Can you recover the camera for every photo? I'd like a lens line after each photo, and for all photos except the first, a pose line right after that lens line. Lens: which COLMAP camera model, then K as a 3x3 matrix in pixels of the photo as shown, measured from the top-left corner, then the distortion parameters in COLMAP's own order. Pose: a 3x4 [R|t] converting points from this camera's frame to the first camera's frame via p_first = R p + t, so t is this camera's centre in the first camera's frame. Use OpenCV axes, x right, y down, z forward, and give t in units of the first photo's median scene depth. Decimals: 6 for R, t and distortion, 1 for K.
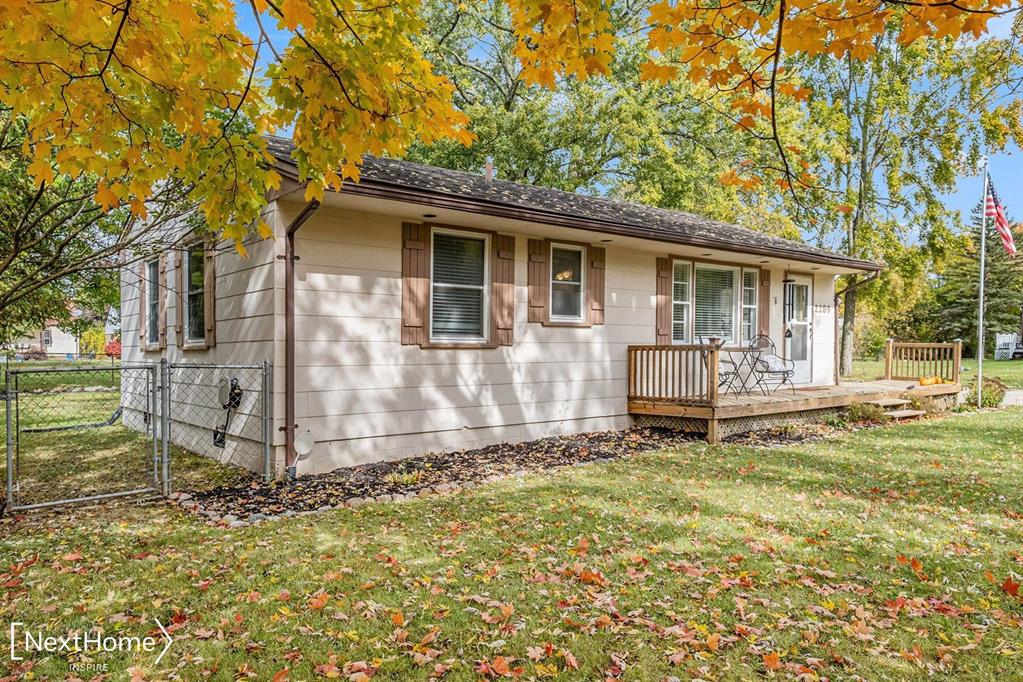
lens RADIAL K [[718.5, 0, 517.9], [0, 718.5, 341.3], [0, 0, 1]] dist [0.039328, 0.000925]
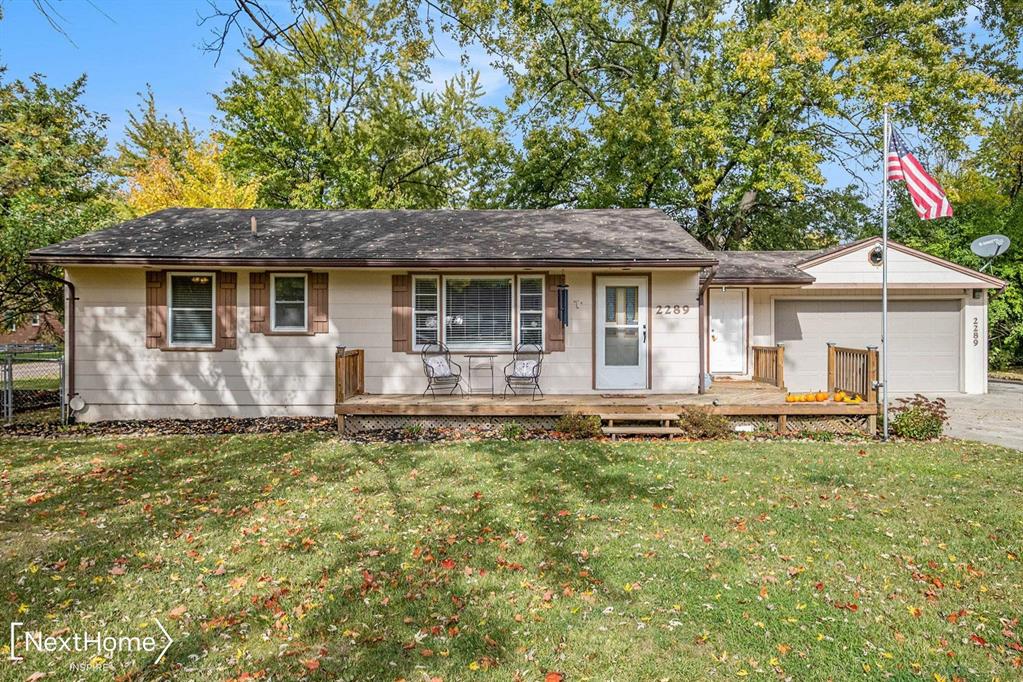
lens RADIAL K [[633.5, 0, 514.4], [0, 633.5, 340.2], [0, 0, 1]] dist [0.015348, 0.011554]
pose [[0.761647, 0.017868, -0.647745, 1.231510], [0.002261, 0.999540, 0.030230, -0.048854], [0.647988, -0.024489, 0.761257, 0.404020]]
